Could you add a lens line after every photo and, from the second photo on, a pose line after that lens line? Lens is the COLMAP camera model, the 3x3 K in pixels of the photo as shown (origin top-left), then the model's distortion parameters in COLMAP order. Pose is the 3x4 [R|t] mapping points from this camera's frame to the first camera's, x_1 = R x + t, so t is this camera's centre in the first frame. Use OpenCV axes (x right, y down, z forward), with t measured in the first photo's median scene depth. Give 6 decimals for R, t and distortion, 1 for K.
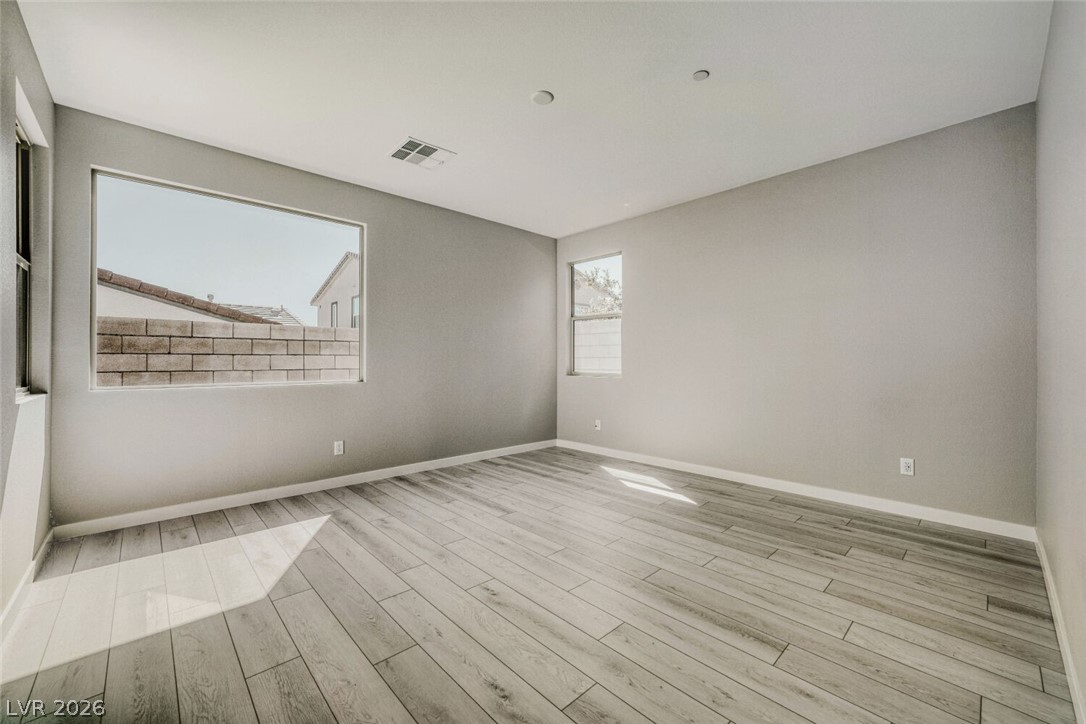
lens RADIAL K [[434.3, 0, 542.7], [0, 434.3, 360.8], [0, 0, 1]] dist [-0.011890, 0.003867]
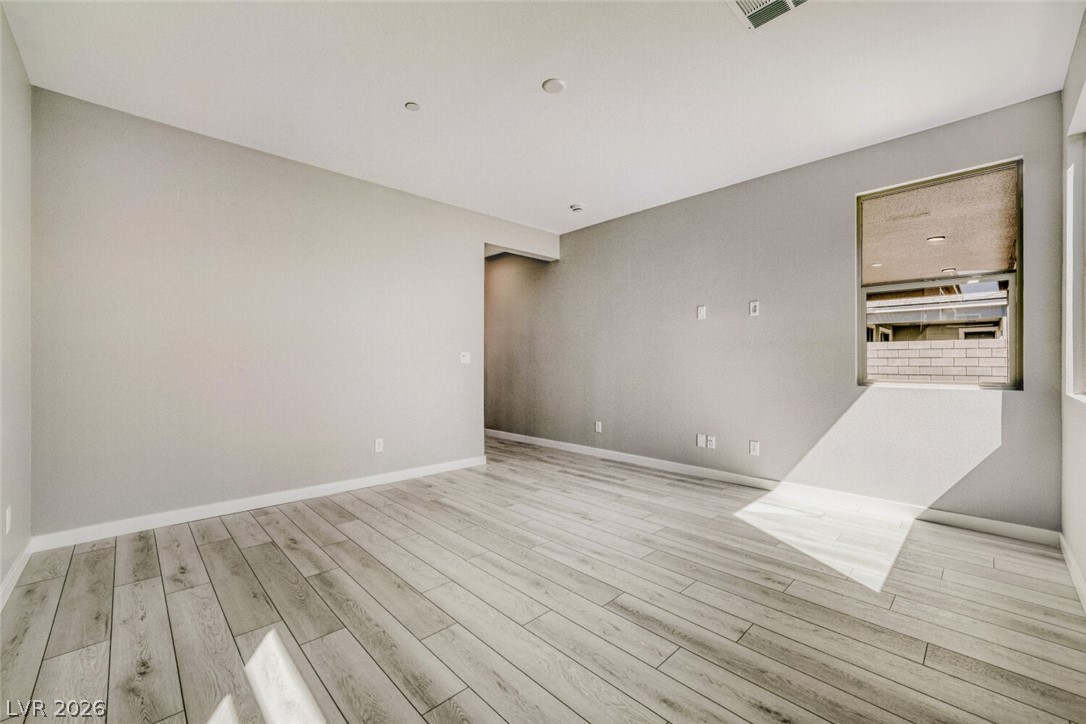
lens RADIAL K [[434.3, 0, 543.4], [0, 434.3, 363.2], [0, 0, 1]] dist [-0.011890, 0.003867]
pose [[-0.999915, 0.000384, -0.013018, 0.035740], [0.000346, 0.999996, 0.002922, 0.003553], [0.013019, 0.002917, -0.999911, 1.929295]]
